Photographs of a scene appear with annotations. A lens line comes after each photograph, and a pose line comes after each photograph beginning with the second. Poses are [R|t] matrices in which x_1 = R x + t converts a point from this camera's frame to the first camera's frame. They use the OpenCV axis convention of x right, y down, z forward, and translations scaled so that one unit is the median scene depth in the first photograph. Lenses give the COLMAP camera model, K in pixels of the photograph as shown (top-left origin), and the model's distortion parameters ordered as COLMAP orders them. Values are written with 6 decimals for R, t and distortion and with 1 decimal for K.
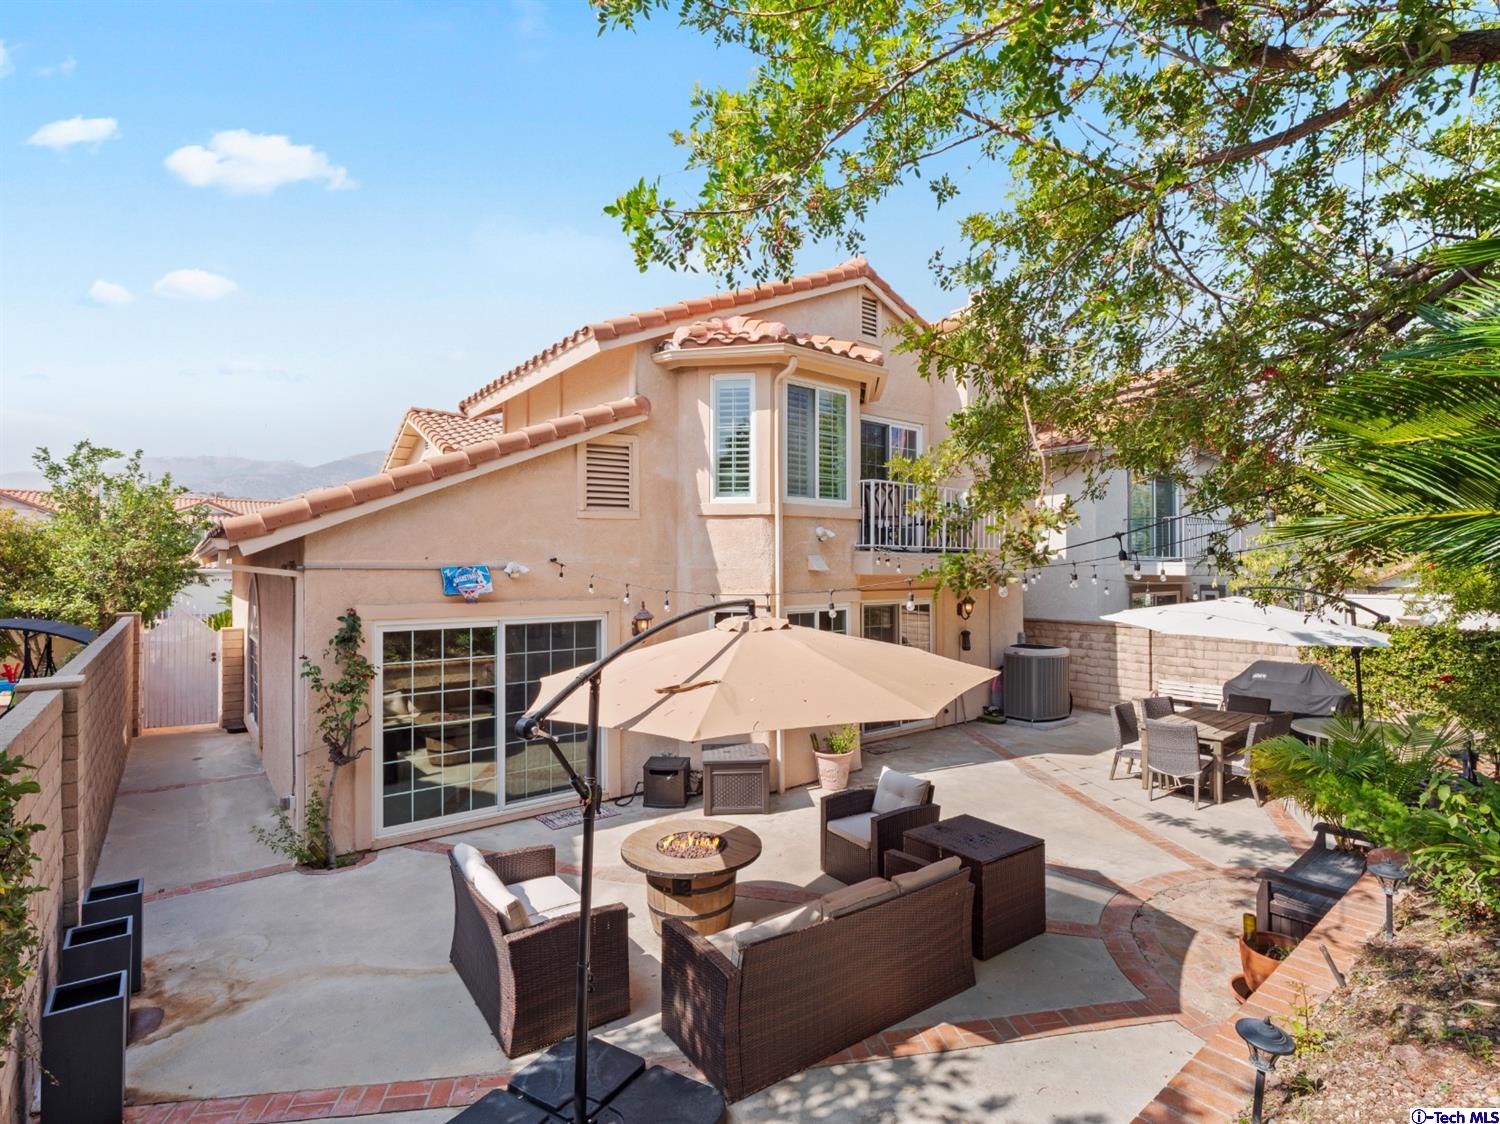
lens RADIAL K [[763.3, 0, 755.2], [0, 763.3, 557.9], [0, 0, 1]] dist [-0.019896, 0.001074]
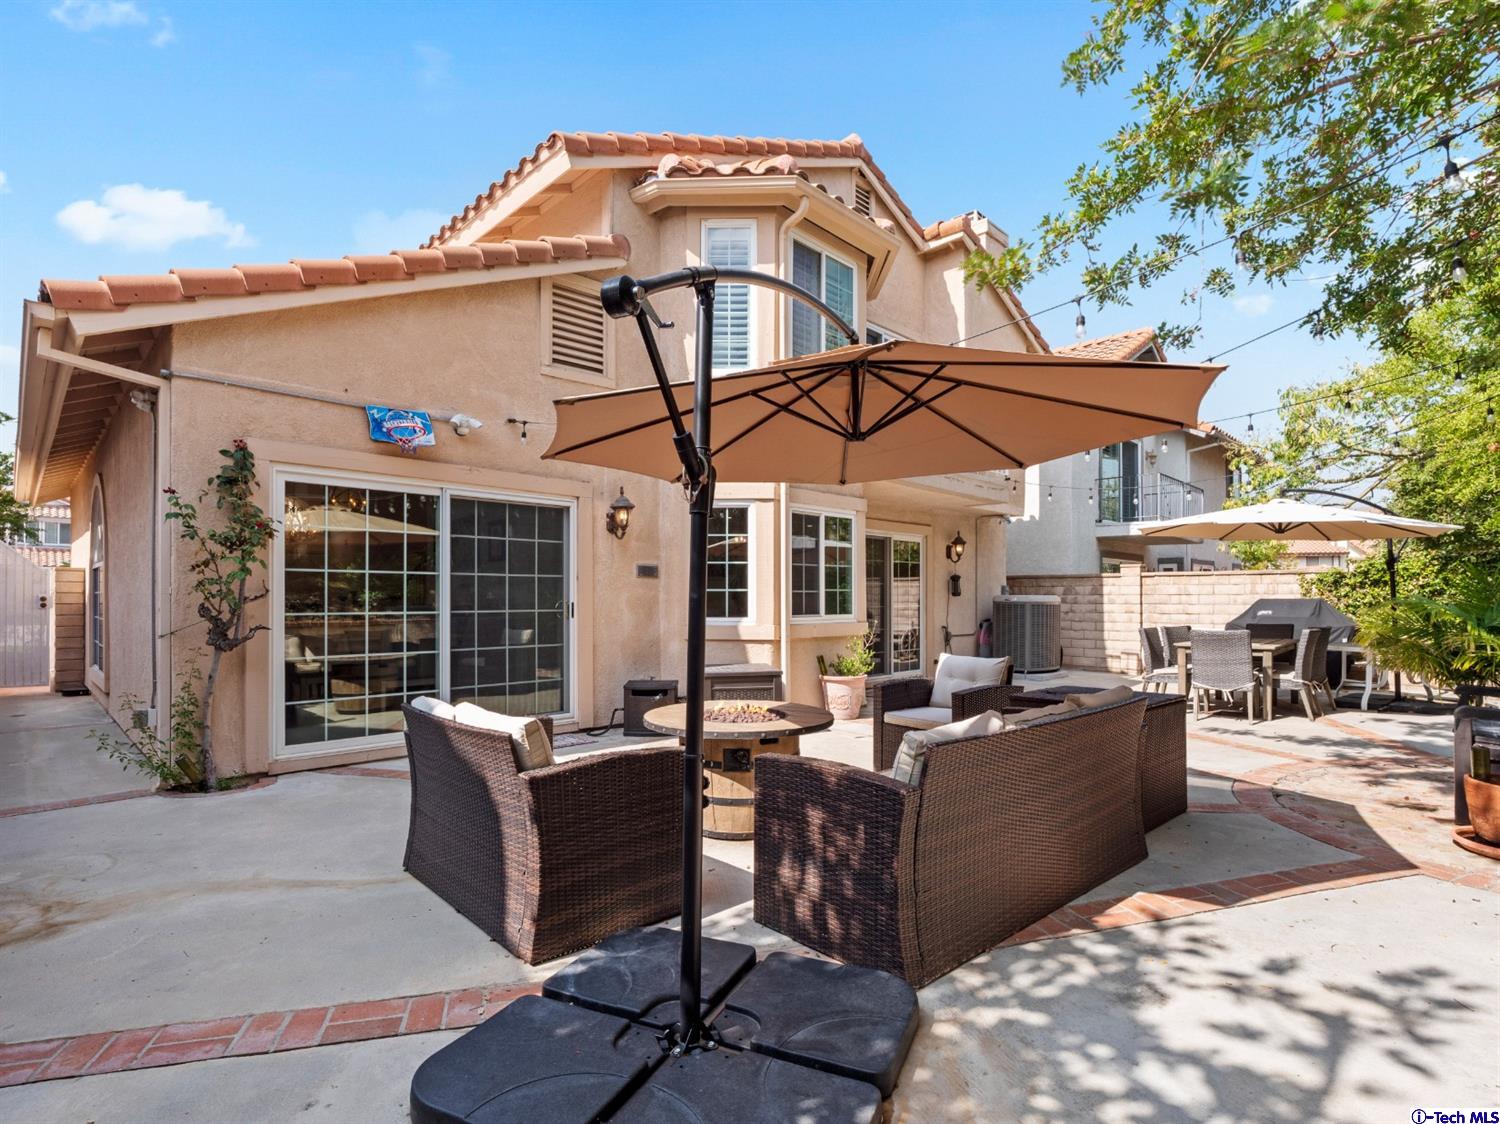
lens RADIAL K [[763.3, 0, 754.5], [0, 763.3, 608.2], [0, 0, 1]] dist [-0.019896, 0.001074]
pose [[0.991802, 0.000760, 0.127783, -0.135872], [-0.001658, 0.999975, 0.006921, 0.222851], [-0.127774, -0.007076, 0.991778, 0.217673]]
